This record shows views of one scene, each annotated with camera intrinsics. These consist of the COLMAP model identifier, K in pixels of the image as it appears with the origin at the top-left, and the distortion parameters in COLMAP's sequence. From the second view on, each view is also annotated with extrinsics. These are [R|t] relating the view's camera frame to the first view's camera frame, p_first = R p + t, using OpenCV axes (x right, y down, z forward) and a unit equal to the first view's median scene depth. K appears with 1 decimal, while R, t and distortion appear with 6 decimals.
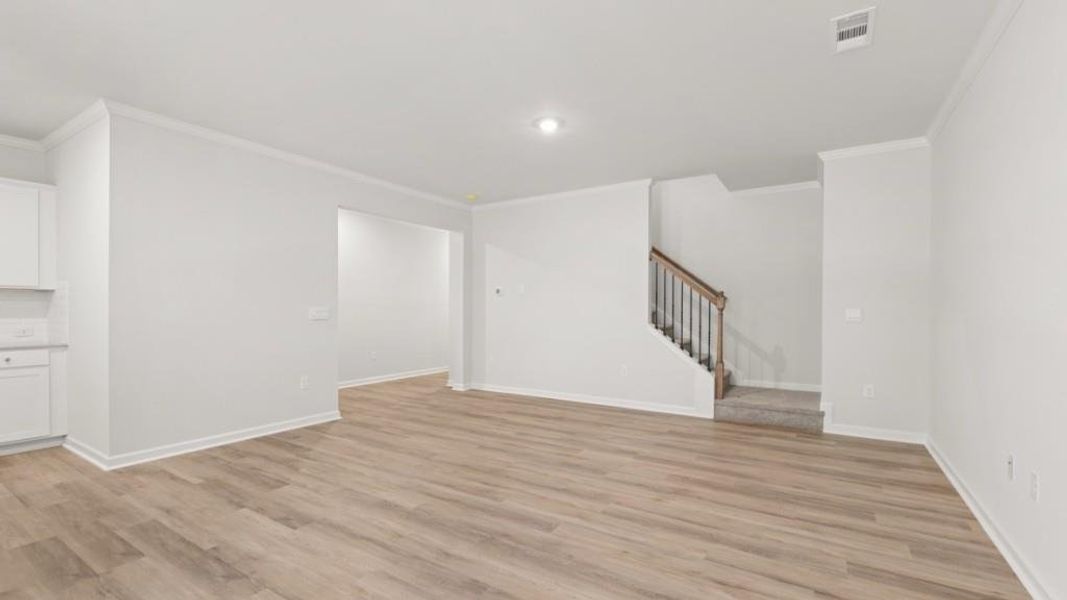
lens RADIAL K [[462.1, 0, 528.6], [0, 462.1, 302.8], [0, 0, 1]] dist [-0.000759, -0.000114]
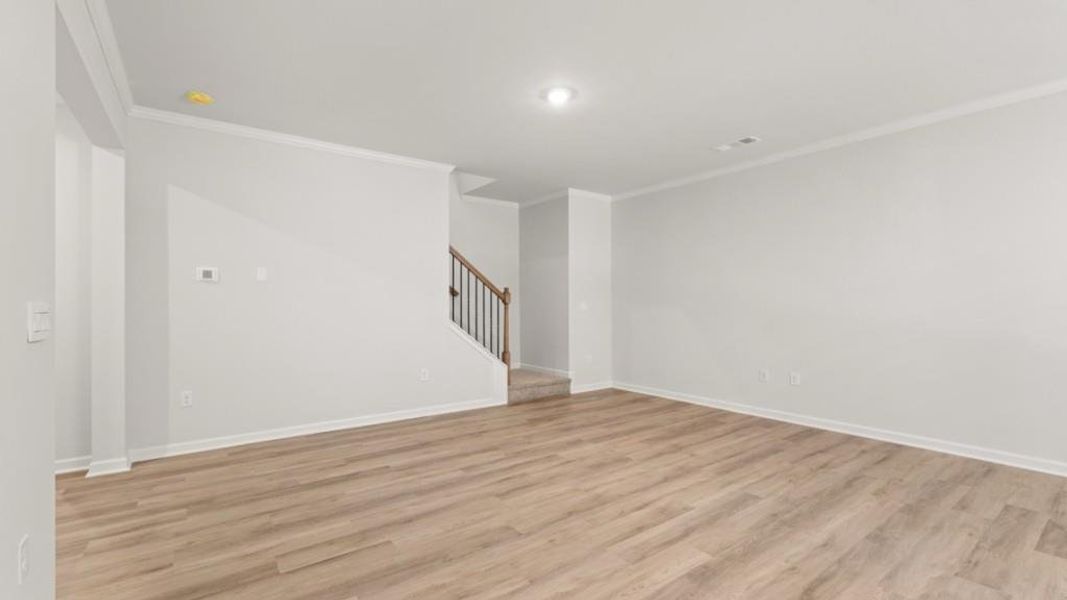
lens RADIAL K [[462.1, 0, 528.6], [0, 462.1, 302.8], [0, 0, 1]] dist [-0.000759, -0.000114]
pose [[0.356918, -0.000486, 0.934136, -0.915485], [-0.006696, 0.999973, 0.003079, 0.009755], [-0.934112, -0.007354, 0.356905, 0.845914]]
